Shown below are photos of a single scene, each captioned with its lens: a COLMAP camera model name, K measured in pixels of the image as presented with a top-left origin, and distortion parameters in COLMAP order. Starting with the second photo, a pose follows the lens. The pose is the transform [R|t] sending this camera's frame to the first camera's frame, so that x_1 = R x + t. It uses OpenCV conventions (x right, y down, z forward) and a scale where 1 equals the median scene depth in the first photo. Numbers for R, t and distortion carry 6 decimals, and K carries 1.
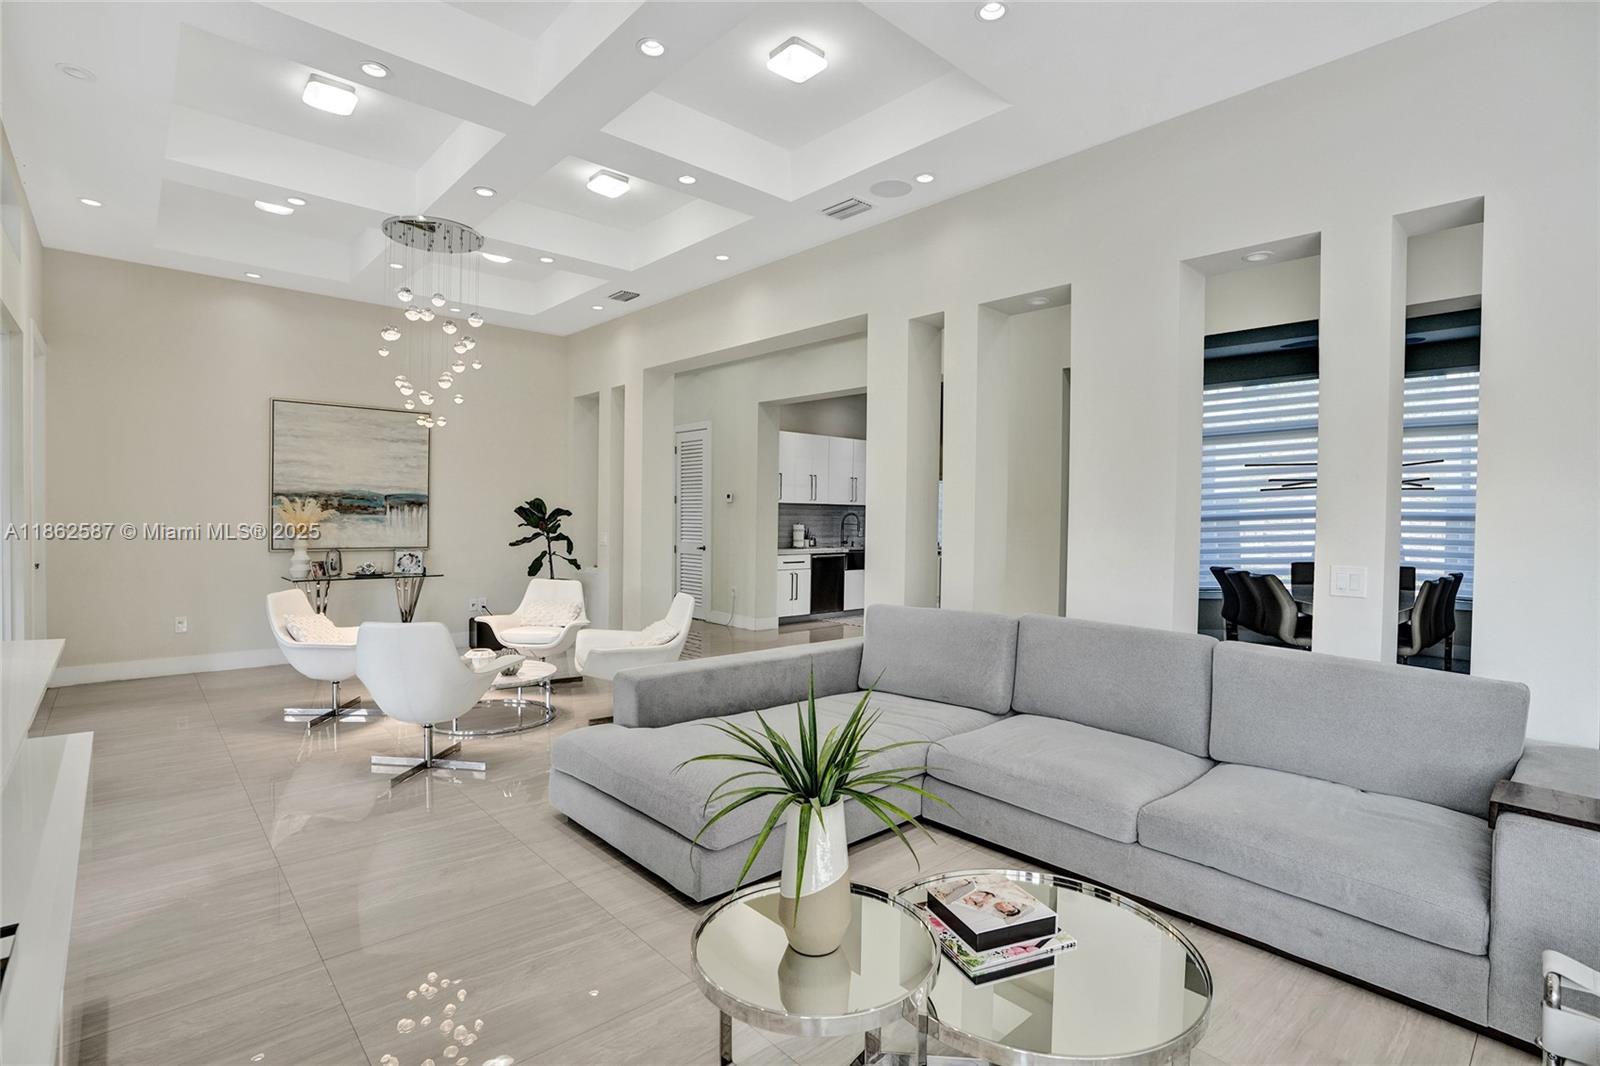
lens RADIAL K [[774.9, 0, 796.1], [0, 774.9, 516.8], [0, 0, 1]] dist [-0.084911, 0.053241]
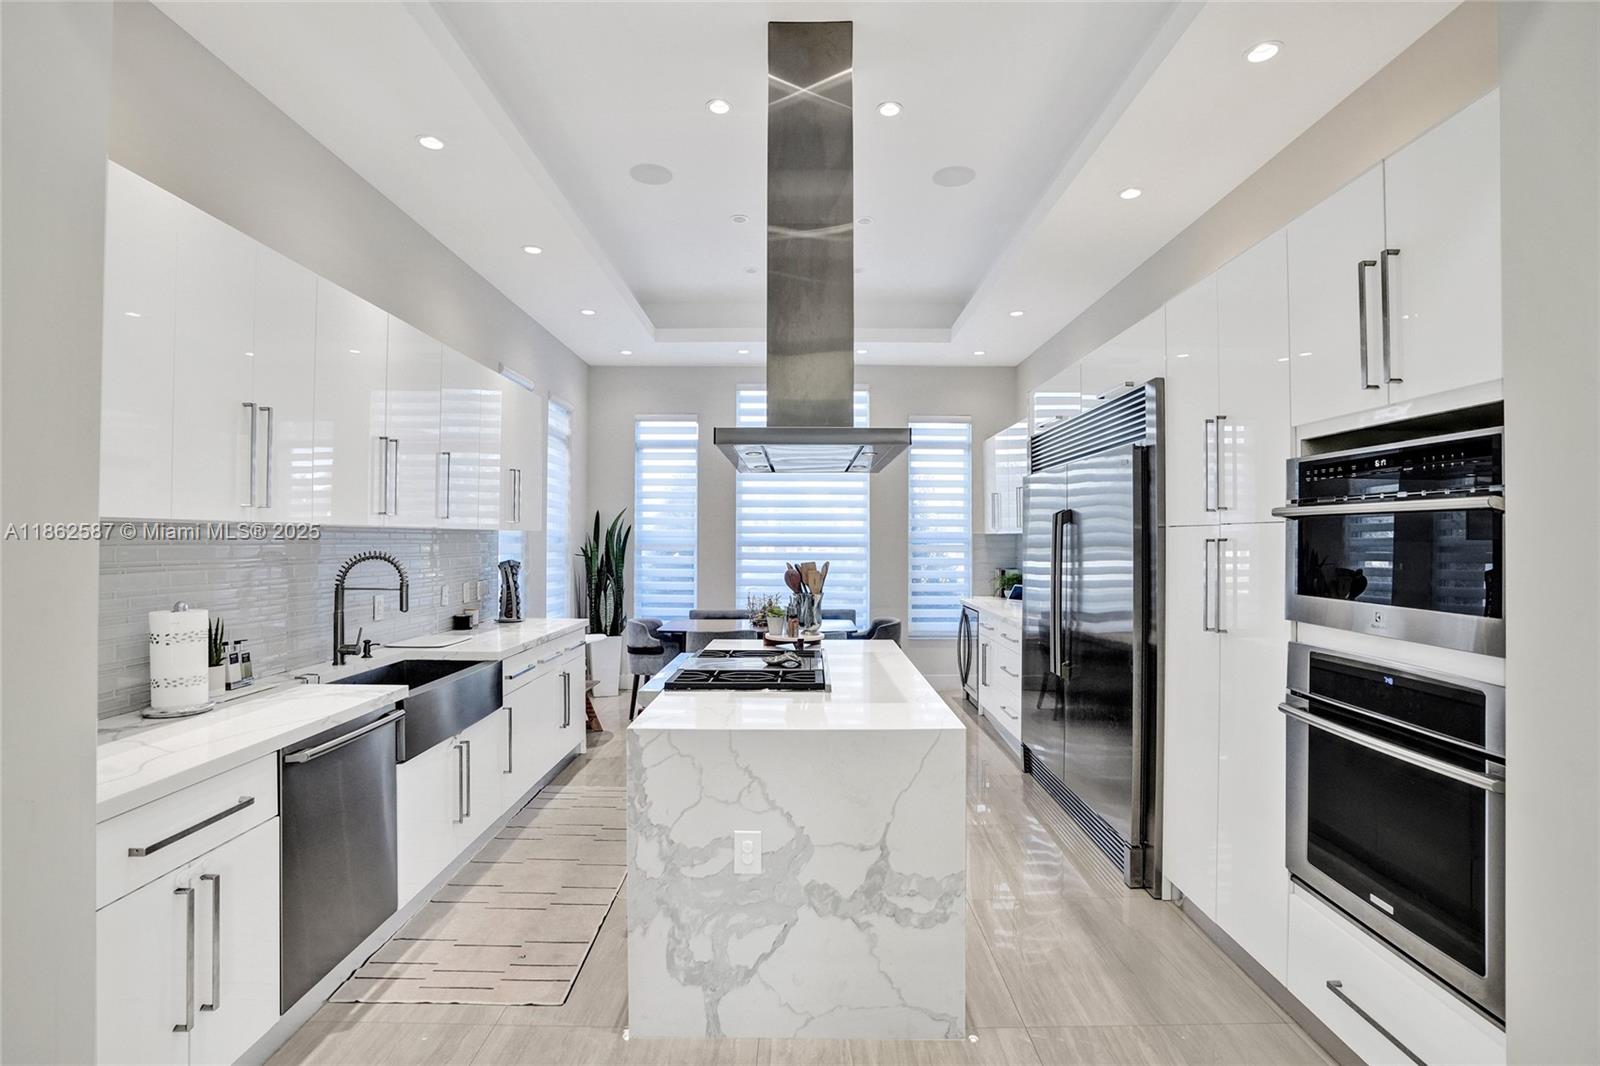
lens RADIAL K [[755.8, 0, 802.1], [0, 755.8, 539.7], [0, 0, 1]] dist [-0.065574, 0.025436]
pose [[0.663427, -0.006605, 0.748212, -0.037995], [0.001495, 0.999971, 0.007502, -0.013407], [-0.748240, -0.003859, 0.663417, 0.713015]]
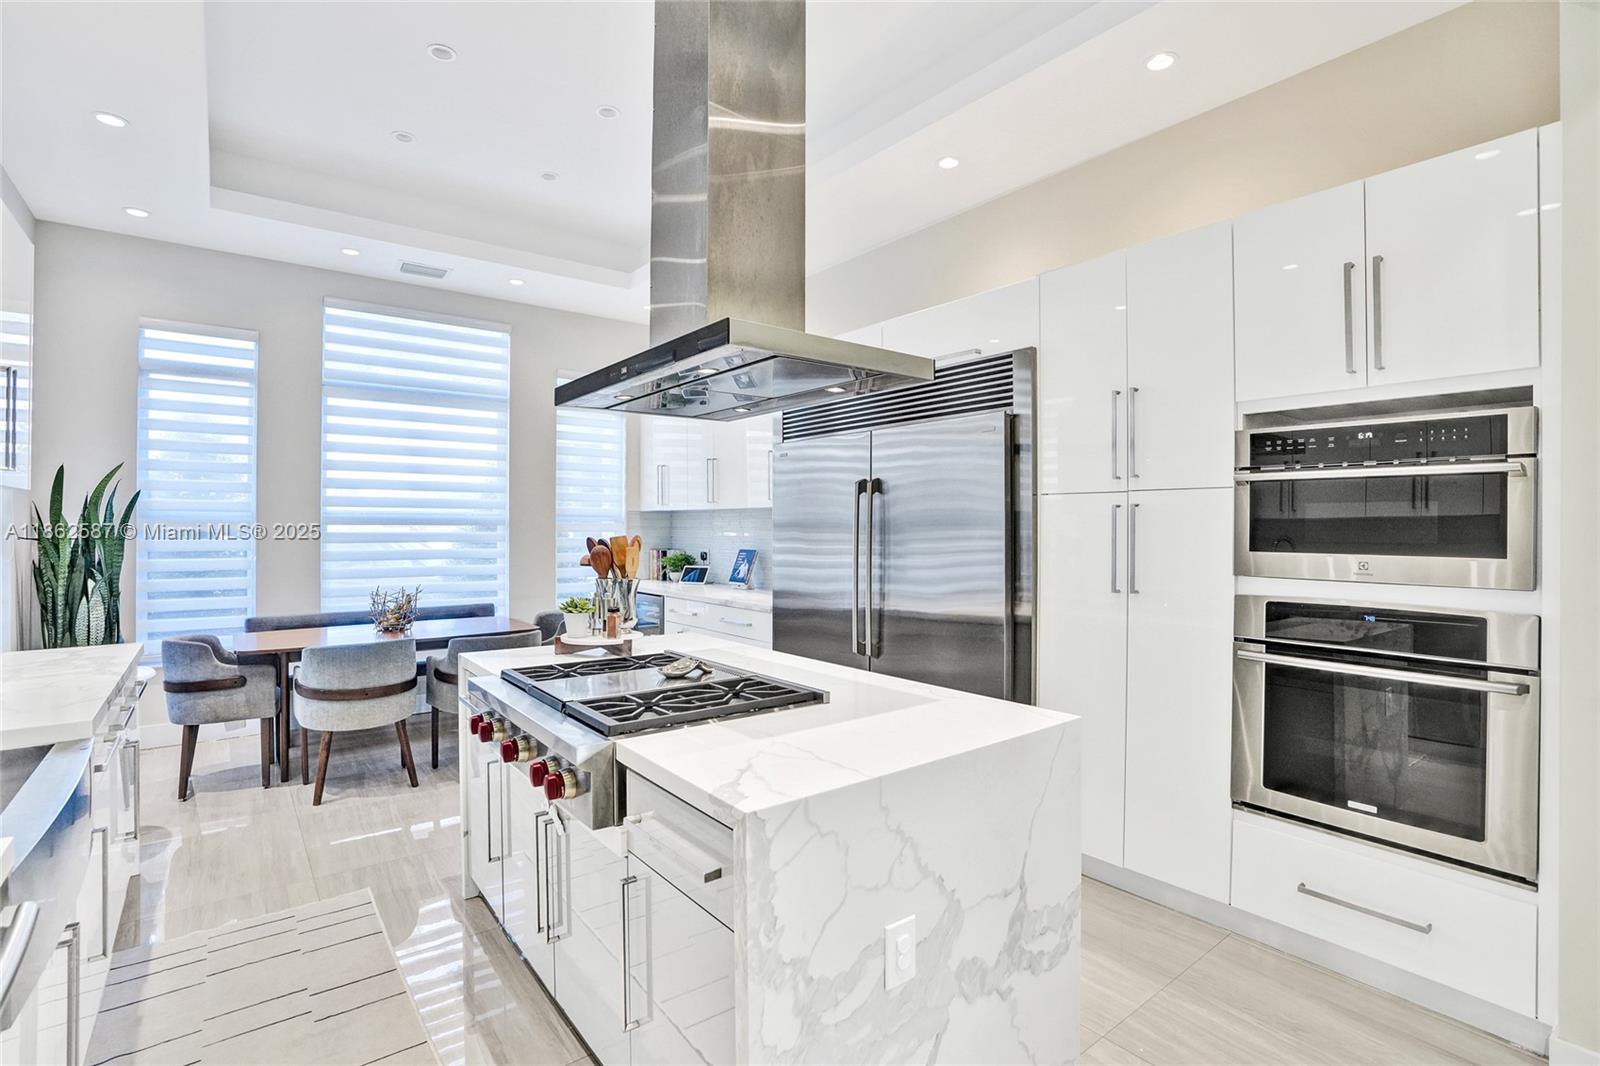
lens RADIAL K [[762.0, 0, 815.6], [0, 762.0, 530.8], [0, 0, 1]] dist [-0.035016, 0.000483]
pose [[0.046917, -0.015167, 0.998784, -0.033698], [-0.002182, 0.999881, 0.015286, -0.005871], [-0.998896, -0.002896, 0.046878, 0.876855]]
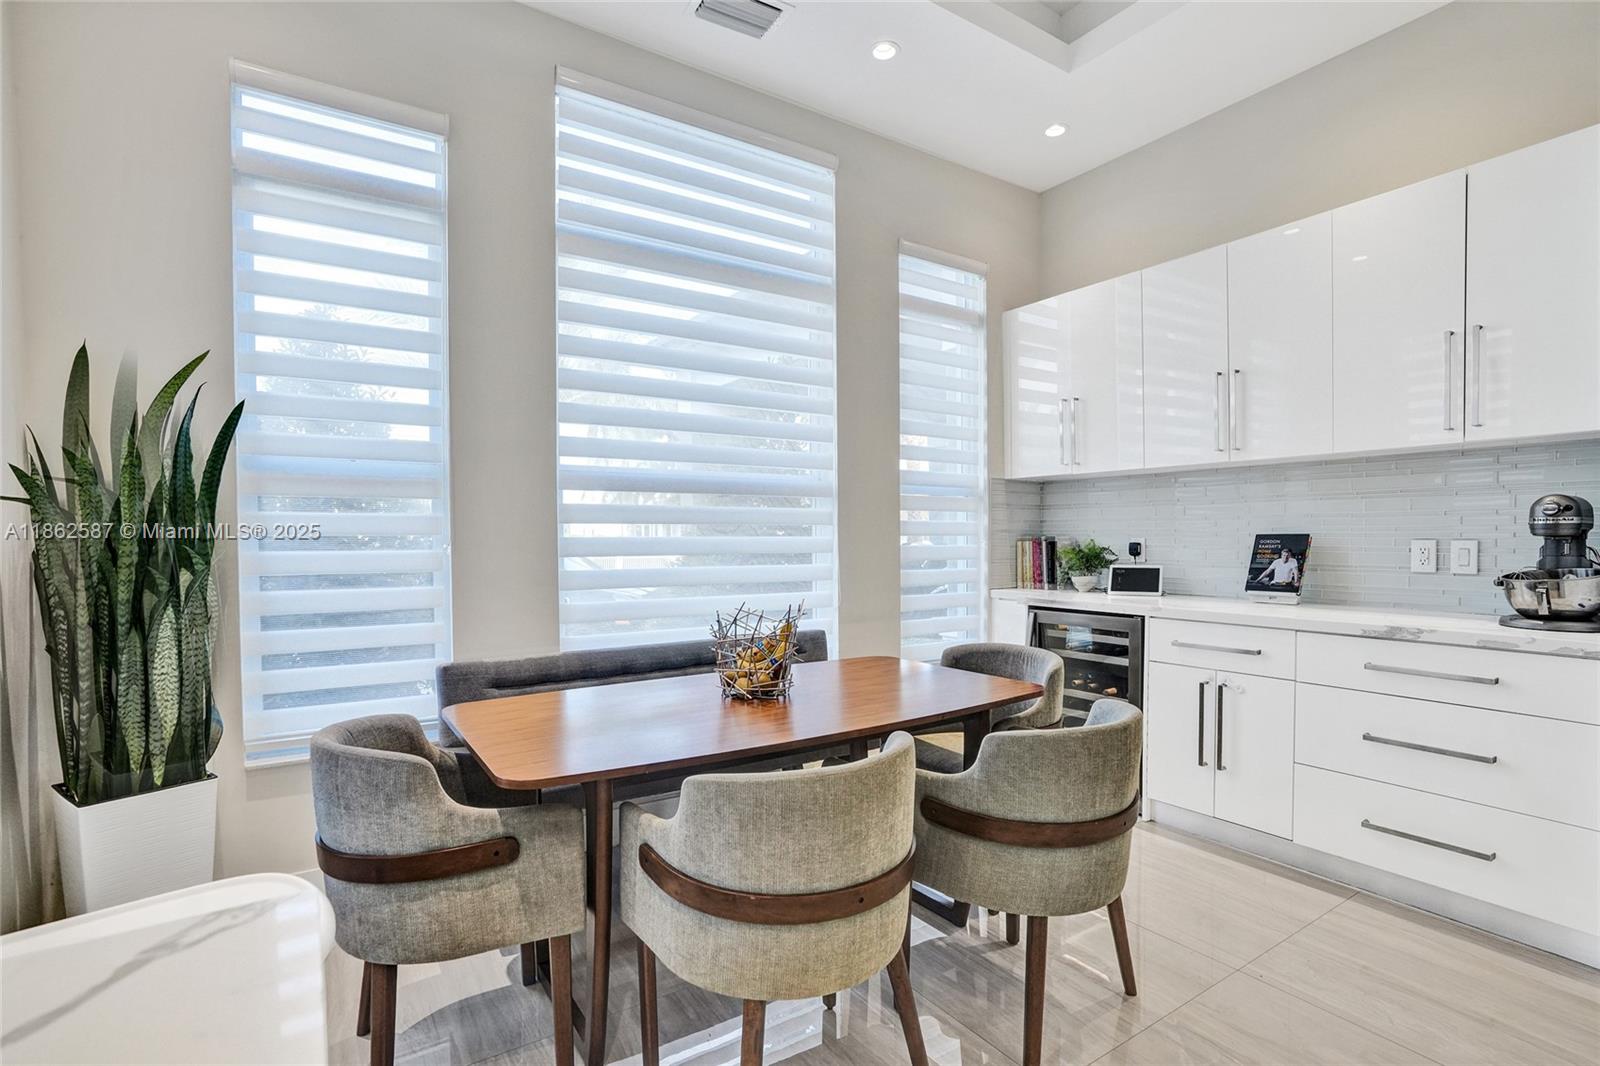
lens RADIAL K [[749.0, 0, 803.8], [0, 749.0, 566.5], [0, 0, 1]] dist [-0.043706, 0.000105]
pose [[0.120067, -0.047084, 0.991649, 0.192054], [0.006431, 0.998891, 0.046649, 0.014312], [-0.992745, 0.000776, 0.120237, 1.108296]]
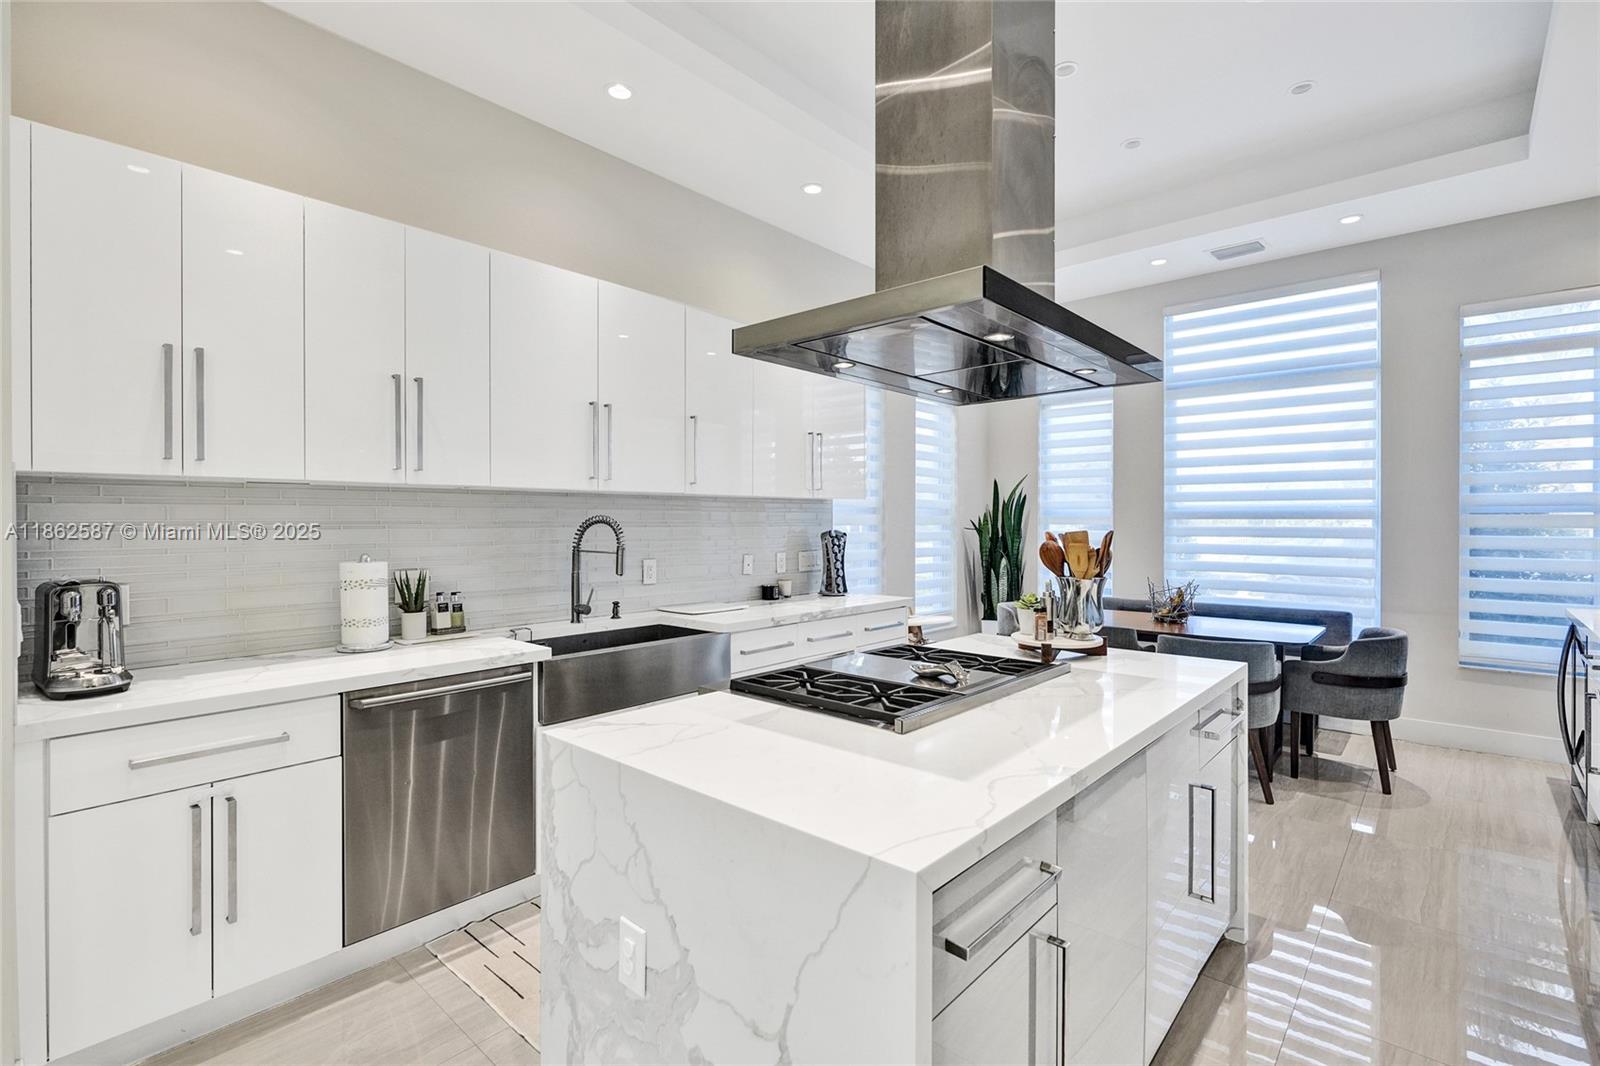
lens RADIAL K [[737.6, 0, 800.0], [0, 737.6, 533.0], [0, 0, 1]] dist [0.002061, 0.000087]
pose [[0.993725, -0.010706, 0.111342, 0.128626], [0.008721, 0.999795, 0.018300, -0.003791], [-0.111515, -0.017214, 0.993614, 0.726899]]
